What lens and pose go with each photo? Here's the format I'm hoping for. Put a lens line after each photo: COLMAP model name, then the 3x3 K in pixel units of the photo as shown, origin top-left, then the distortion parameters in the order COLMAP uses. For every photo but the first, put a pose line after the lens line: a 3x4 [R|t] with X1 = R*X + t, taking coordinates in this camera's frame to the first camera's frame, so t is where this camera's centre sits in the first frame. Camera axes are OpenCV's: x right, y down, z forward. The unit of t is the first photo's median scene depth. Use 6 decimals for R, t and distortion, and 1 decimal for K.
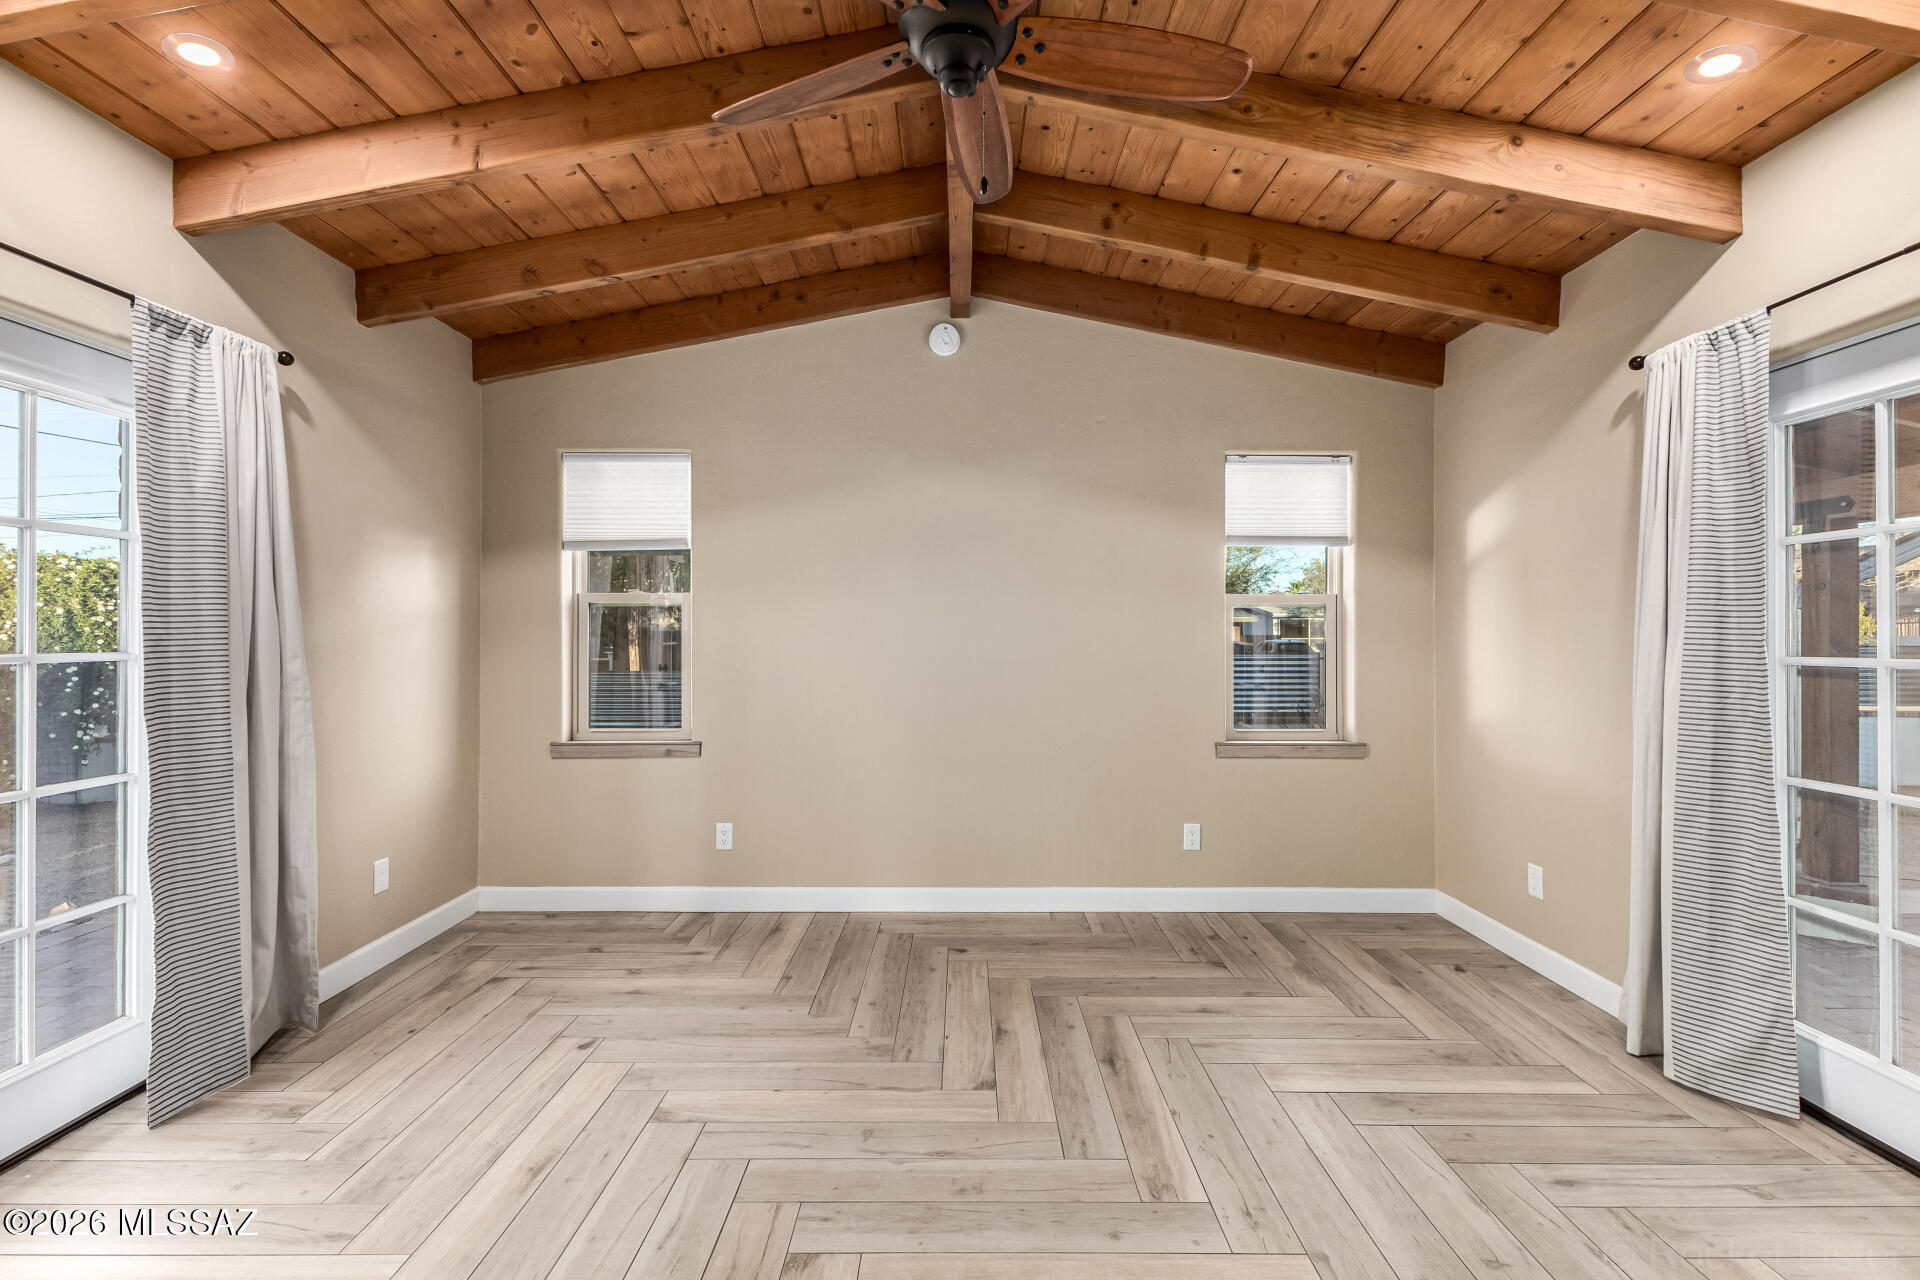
lens RADIAL K [[834.6, 0, 950.6], [0, 834.6, 642.1], [0, 0, 1]] dist [0.014855, -0.004801]
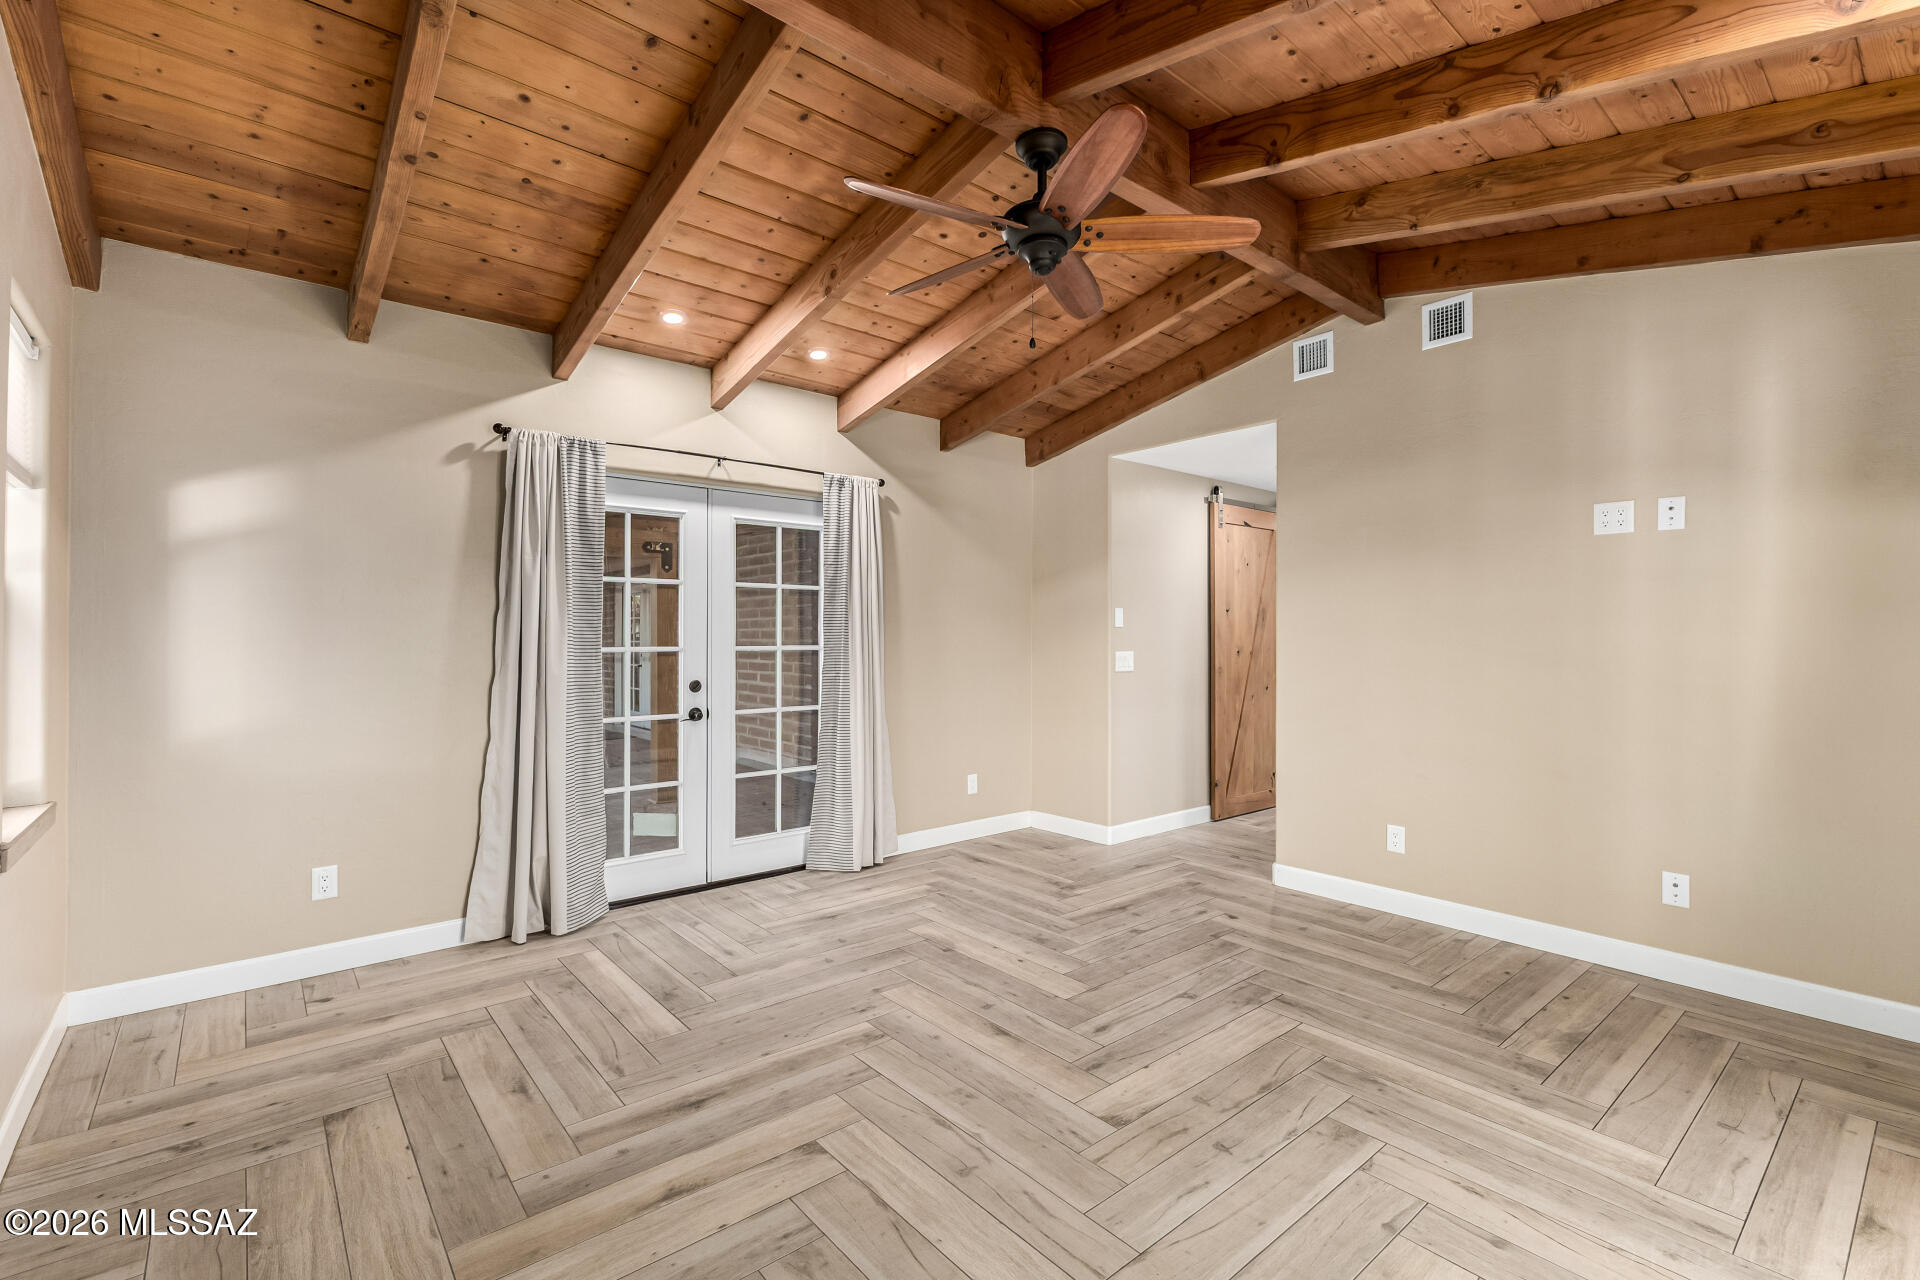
lens RADIAL K [[834.6, 0, 948.2], [0, 834.6, 634.4], [0, 0, 1]] dist [0.014855, -0.004801]
pose [[-0.636868, 0.000383, 0.770973, -0.682398], [0.004795, 0.999983, 0.003464, -0.008871], [-0.770958, 0.005903, -0.636858, 1.363732]]
